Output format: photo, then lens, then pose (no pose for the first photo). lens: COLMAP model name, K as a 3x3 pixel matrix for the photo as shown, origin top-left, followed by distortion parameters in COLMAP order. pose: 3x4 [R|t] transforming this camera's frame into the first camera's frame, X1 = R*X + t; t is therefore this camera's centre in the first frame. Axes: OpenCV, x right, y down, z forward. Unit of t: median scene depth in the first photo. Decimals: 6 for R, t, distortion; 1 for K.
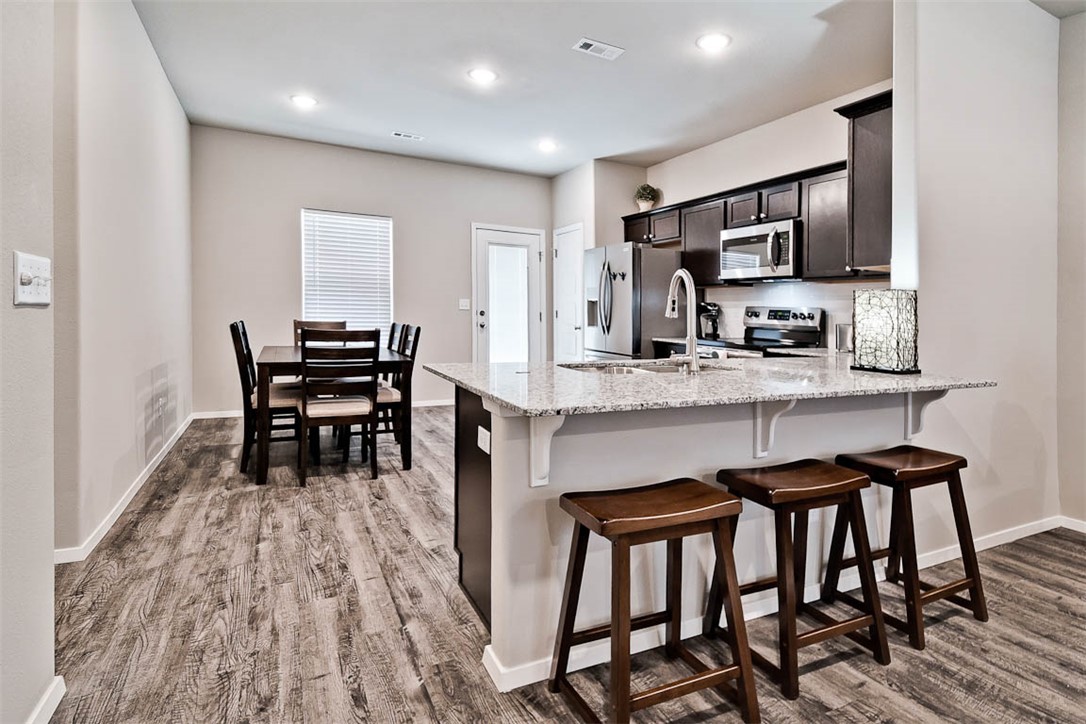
lens RADIAL K [[539.5, 0, 543.0], [0, 539.5, 341.0], [0, 0, 1]] dist [0.006276, -0.003858]
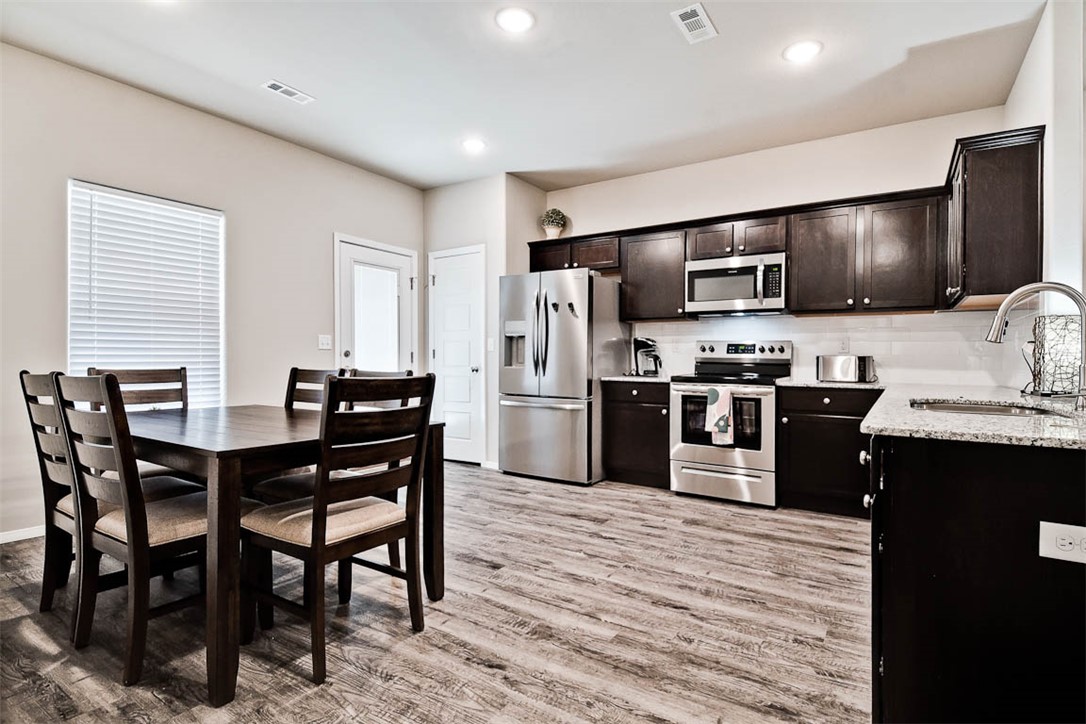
lens RADIAL K [[539.5, 0, 524.2], [0, 539.5, 351.6], [0, 0, 1]] dist [0.006276, -0.003858]
pose [[0.869760, -0.010644, 0.493359, -0.331122], [0.040437, 0.997942, -0.049756, -0.008002], [-0.491815, 0.063226, 0.868401, 0.275446]]
